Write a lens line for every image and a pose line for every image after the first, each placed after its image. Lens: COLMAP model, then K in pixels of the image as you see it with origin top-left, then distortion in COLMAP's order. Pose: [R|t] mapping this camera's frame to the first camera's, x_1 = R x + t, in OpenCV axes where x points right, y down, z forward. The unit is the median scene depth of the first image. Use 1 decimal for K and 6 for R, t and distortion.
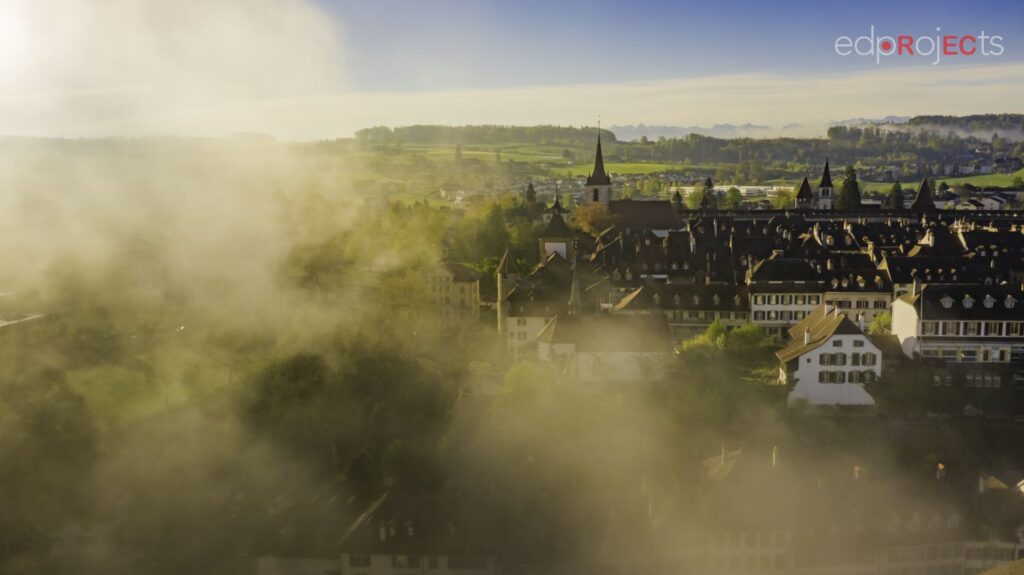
lens RADIAL K [[837.1, 0, 513.5], [0, 837.1, 287.1], [0, 0, 1]] dist [0.017437, 0.013380]
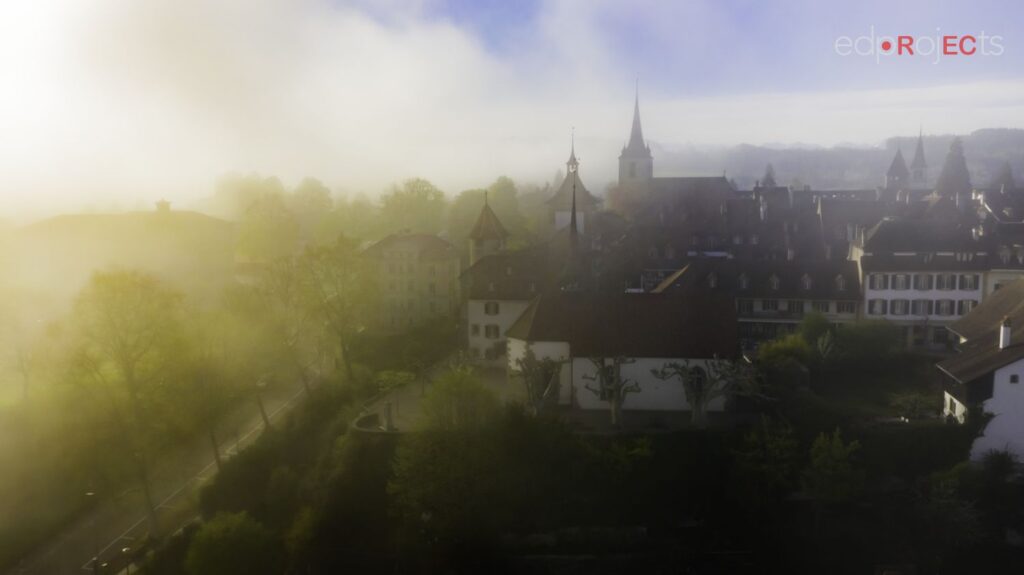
lens RADIAL K [[837.1, 0, 510.1], [0, 837.1, 287.4], [0, 0, 1]] dist [0.017437, 0.013380]
pose [[0.998267, 0.010170, -0.057954, 0.054346], [-0.011174, 0.999793, -0.017023, 0.033357], [0.057769, 0.017641, 0.998174, 0.355639]]
